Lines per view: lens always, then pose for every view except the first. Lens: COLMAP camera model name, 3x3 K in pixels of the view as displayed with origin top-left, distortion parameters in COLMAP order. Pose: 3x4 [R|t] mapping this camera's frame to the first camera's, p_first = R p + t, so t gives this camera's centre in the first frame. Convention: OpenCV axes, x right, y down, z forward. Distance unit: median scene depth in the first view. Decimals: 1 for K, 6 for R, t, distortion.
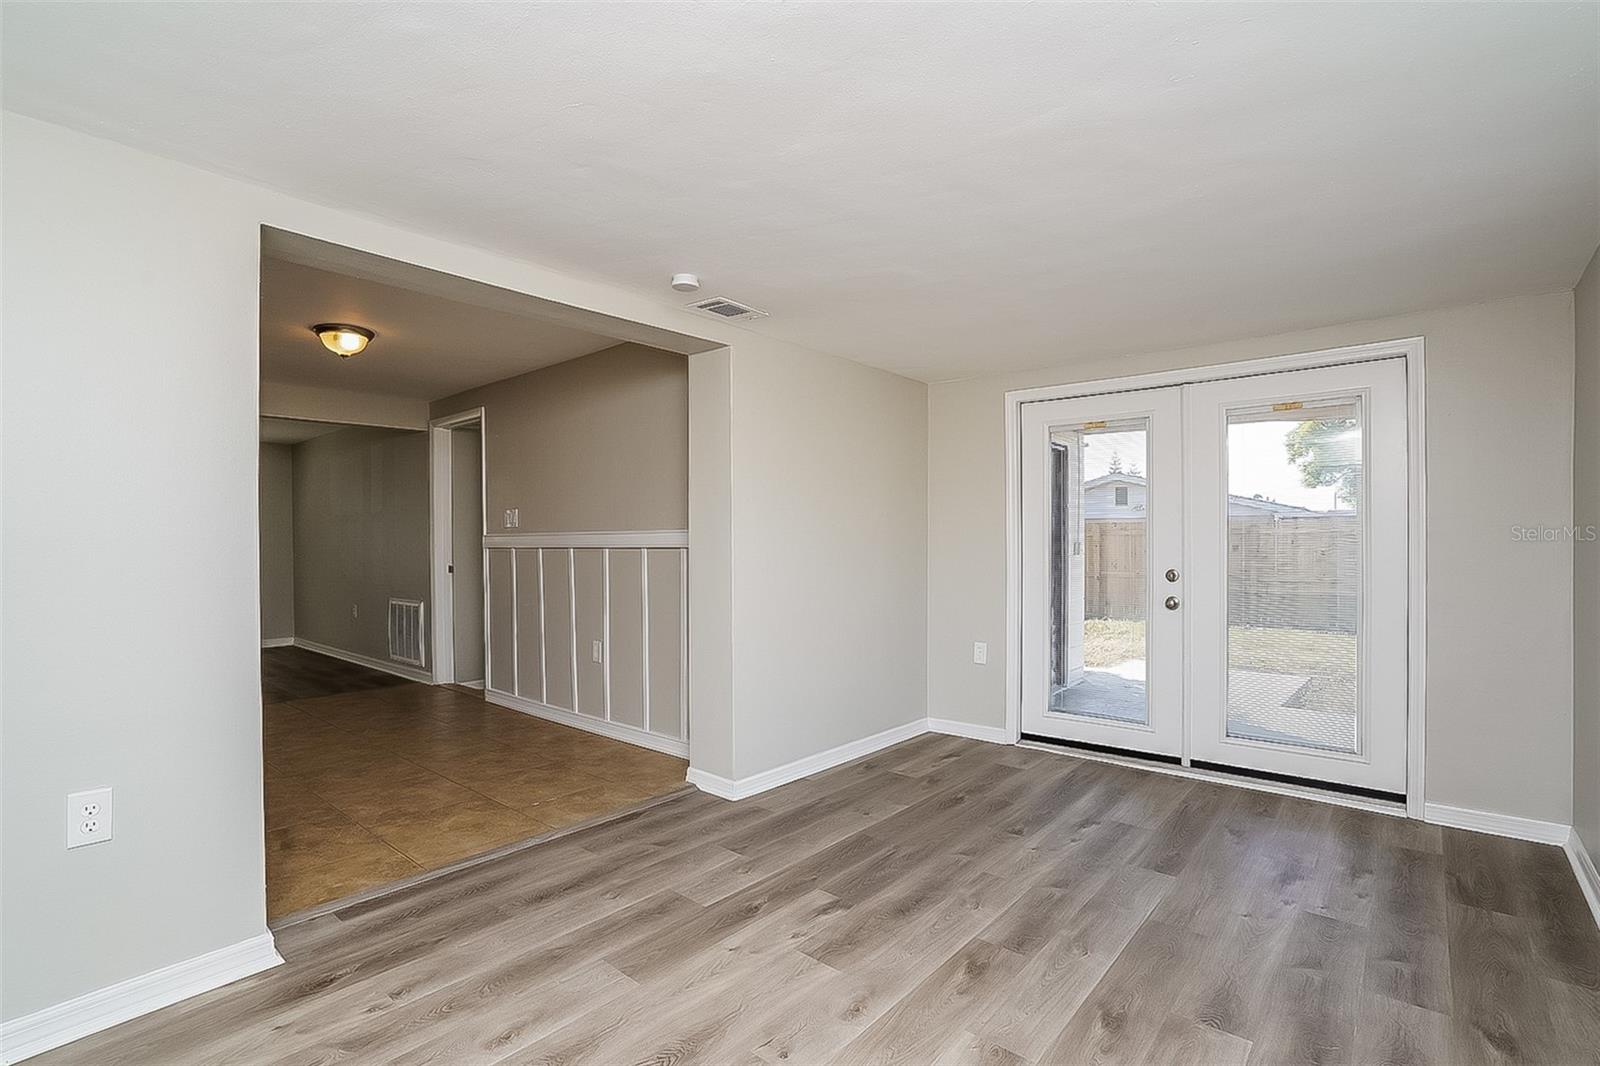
lens RADIAL K [[744.8, 0, 797.6], [0, 744.8, 538.2], [0, 0, 1]] dist [-0.048037, 0.019228]
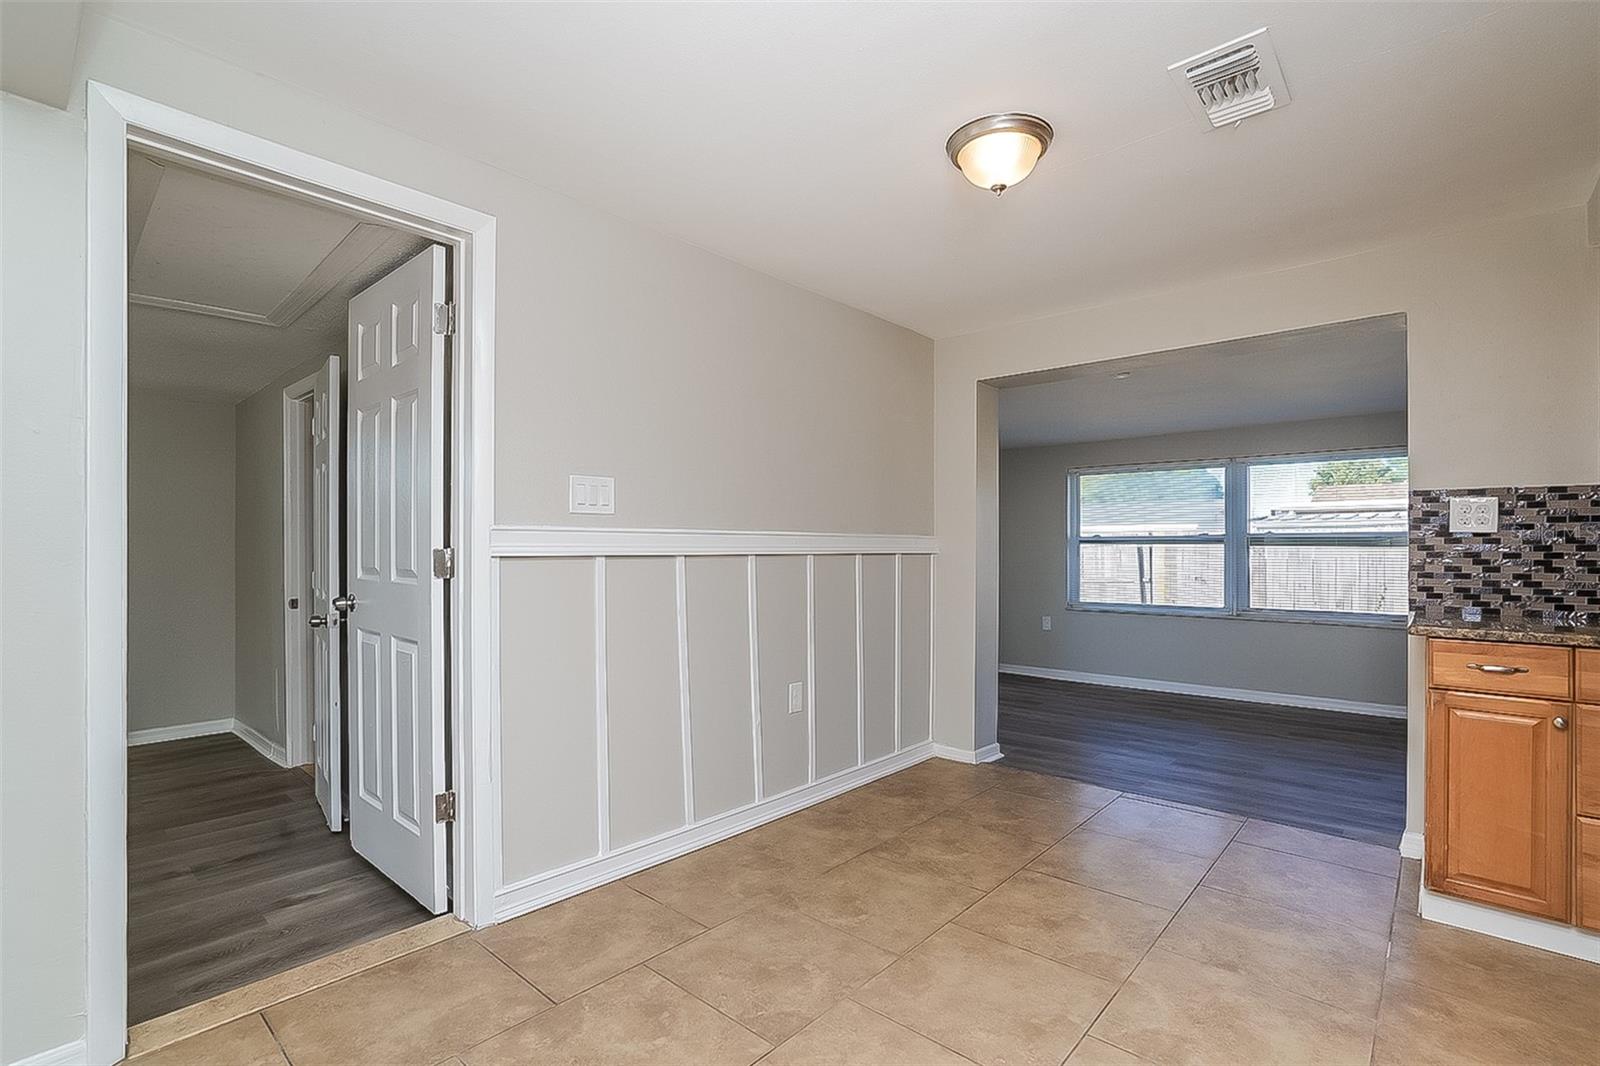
lens RADIAL K [[744.8, 0, 797.6], [0, 744.8, 538.2], [0, 0, 1]] dist [-0.048037, 0.019228]
pose [[0.024228, 0.019242, 0.999521, -1.228110], [-0.006618, 0.999796, -0.019087, 0.013652], [-0.999685, -0.006153, 0.024351, 1.207001]]
